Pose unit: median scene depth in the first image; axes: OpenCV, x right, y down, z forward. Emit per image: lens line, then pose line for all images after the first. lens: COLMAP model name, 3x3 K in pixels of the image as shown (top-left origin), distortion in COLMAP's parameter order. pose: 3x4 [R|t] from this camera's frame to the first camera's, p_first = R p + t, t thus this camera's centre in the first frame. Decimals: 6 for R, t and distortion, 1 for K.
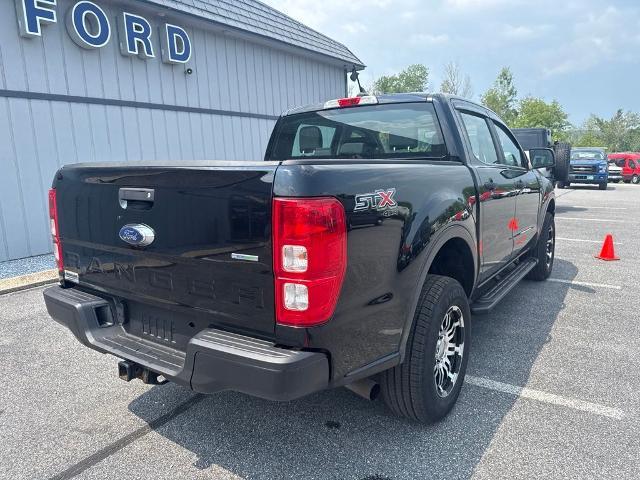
lens RADIAL K [[451.8, 0, 325.9], [0, 451.8, 235.6], [0, 0, 1]] dist [0.015999, -0.030249]
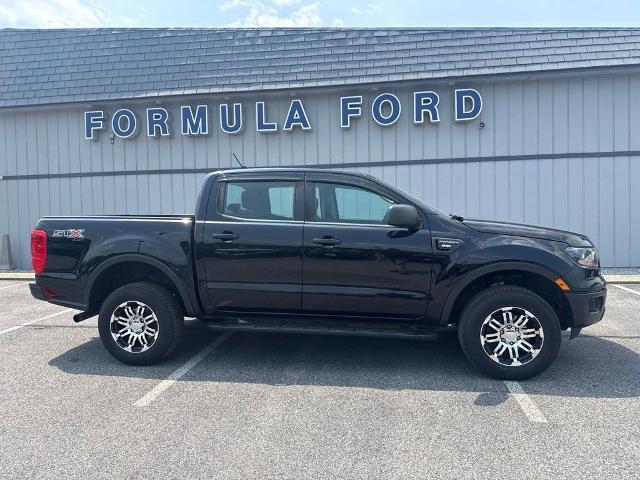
lens RADIAL K [[451.8, 0, 320.0], [0, 451.8, 238.3], [0, 0, 1]] dist [0.015999, -0.030249]
pose [[0.411428, 0.064482, -0.909158, 0.675508], [-0.140206, 0.990099, 0.006774, -0.057052], [0.900594, 0.124683, 0.416395, 0.286732]]
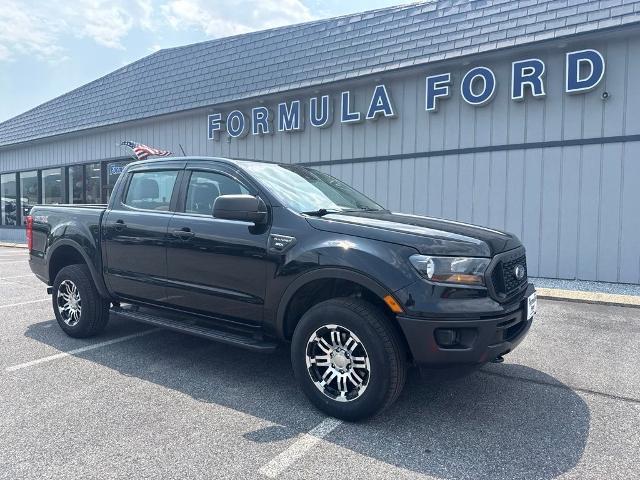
lens RADIAL K [[451.8, 0, 316.4], [0, 451.8, 242.1], [0, 0, 1]] dist [0.015999, -0.030249]
pose [[-0.016414, 0.090950, -0.995720, 0.693195], [-0.161061, 0.982609, 0.092407, -0.108797], [0.986808, 0.161889, -0.001480, 0.646177]]
